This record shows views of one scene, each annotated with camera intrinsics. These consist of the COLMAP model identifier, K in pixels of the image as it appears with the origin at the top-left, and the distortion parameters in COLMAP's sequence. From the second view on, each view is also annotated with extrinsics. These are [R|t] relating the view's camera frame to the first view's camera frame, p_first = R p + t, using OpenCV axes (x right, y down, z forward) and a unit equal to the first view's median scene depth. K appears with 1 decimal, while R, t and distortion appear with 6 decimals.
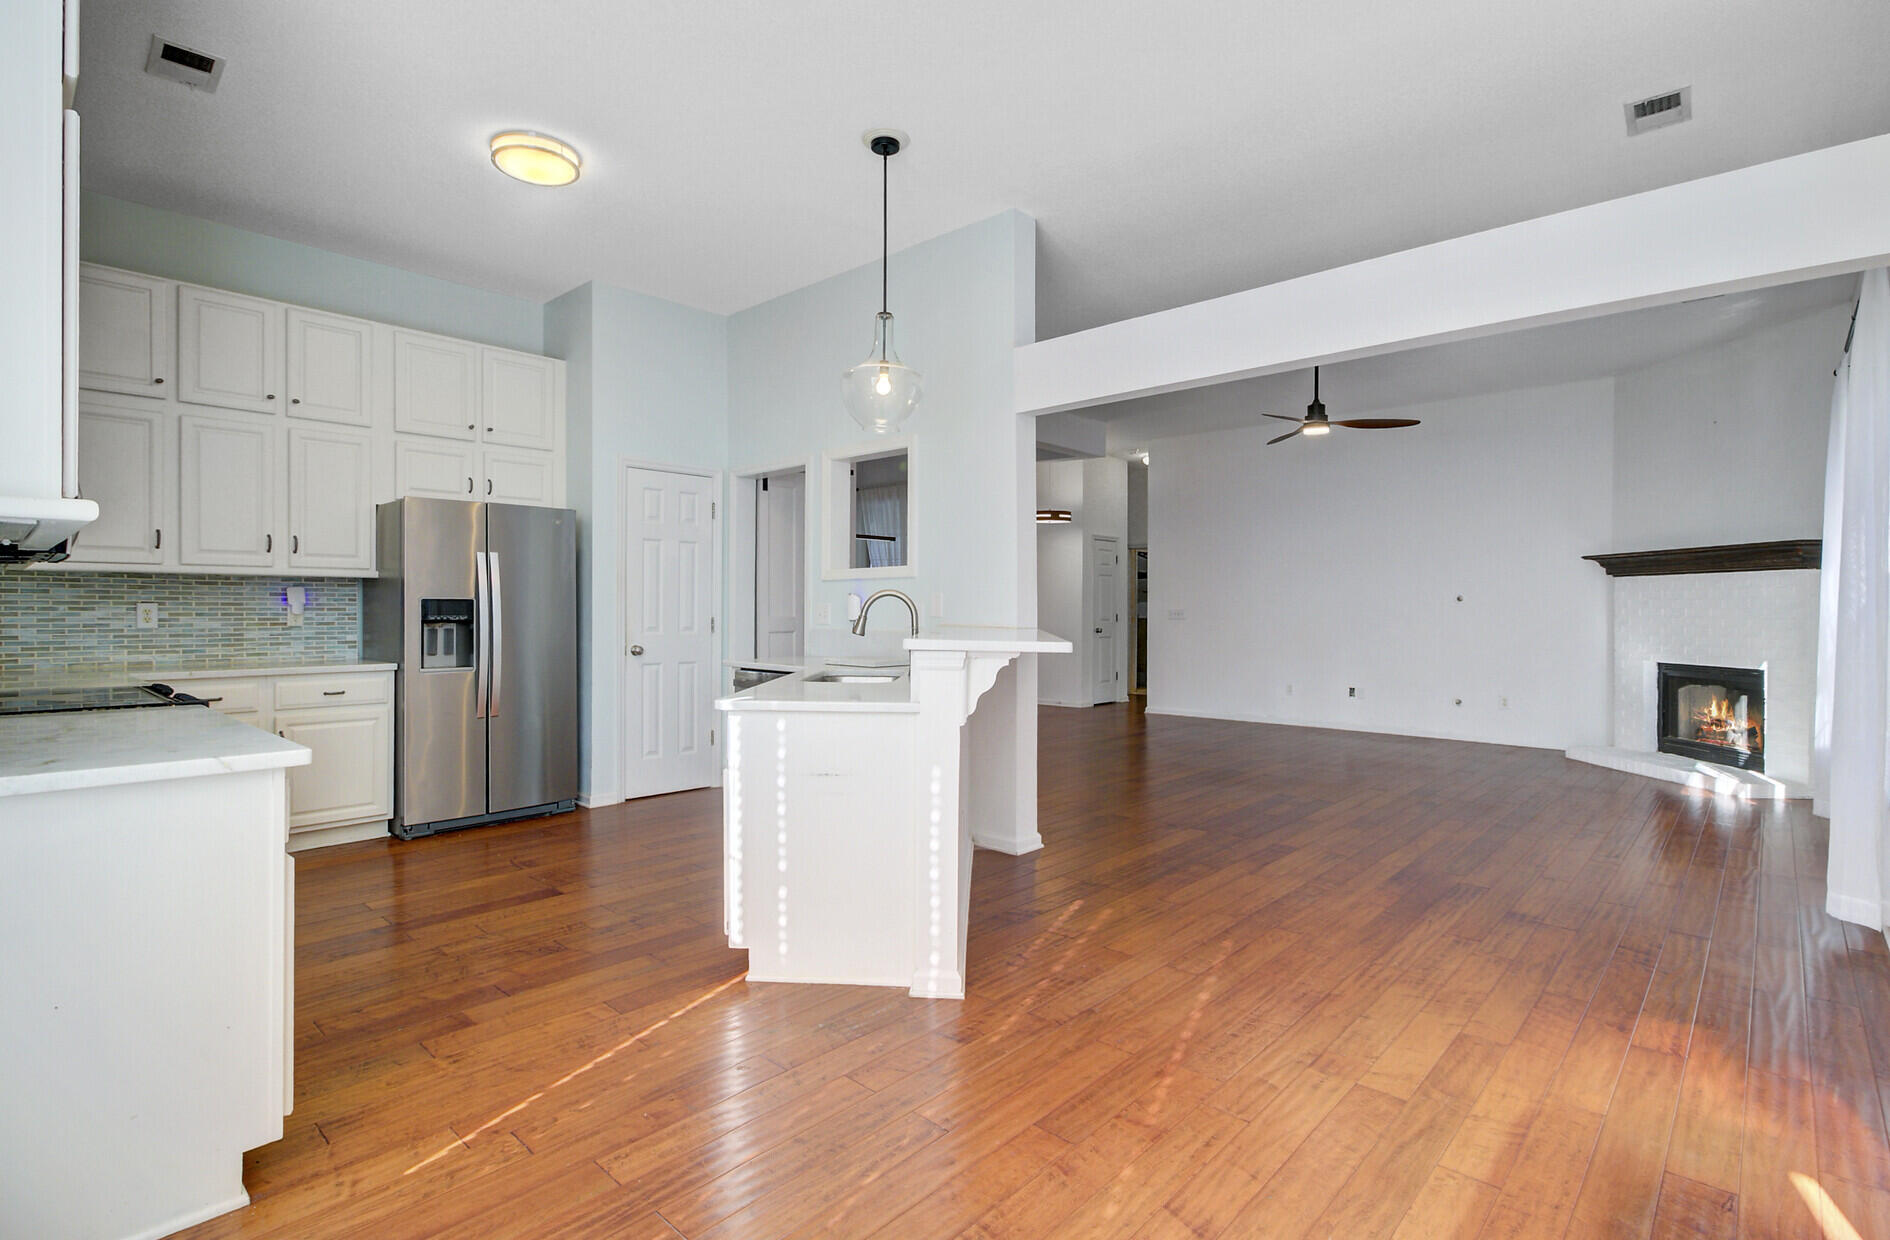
lens RADIAL K [[907.8, 0, 943.0], [0, 907.8, 614.3], [0, 0, 1]] dist [-0.002691, 0.002434]
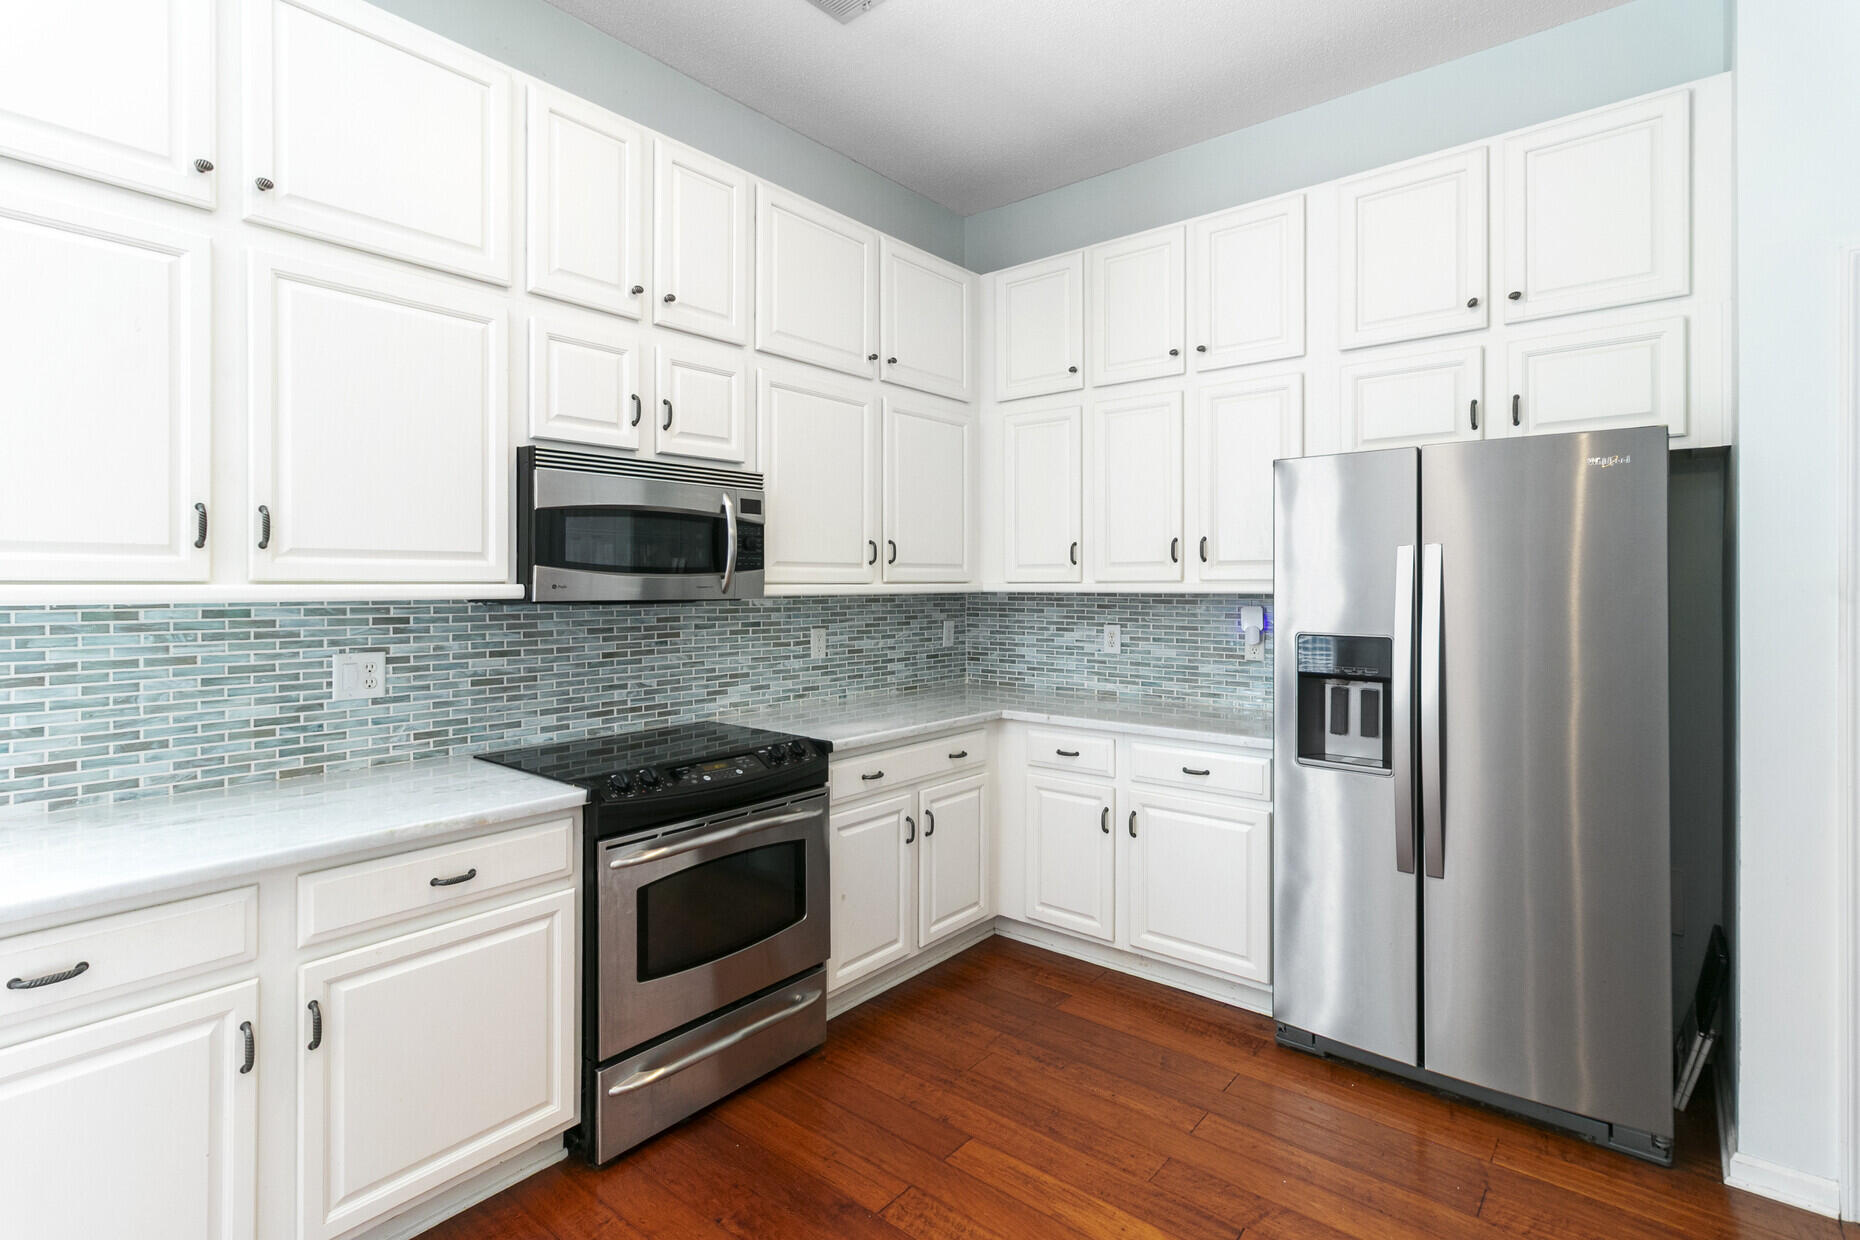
lens RADIAL K [[893.4, 0, 907.6], [0, 893.4, 585.1], [0, 0, 1]] dist [-0.002691, 0.002434]
pose [[0.039468, -0.002126, -0.999219, -0.025960], [-0.006772, 0.999974, -0.002395, -0.052172], [0.999198, 0.006862, 0.039453, 0.847878]]
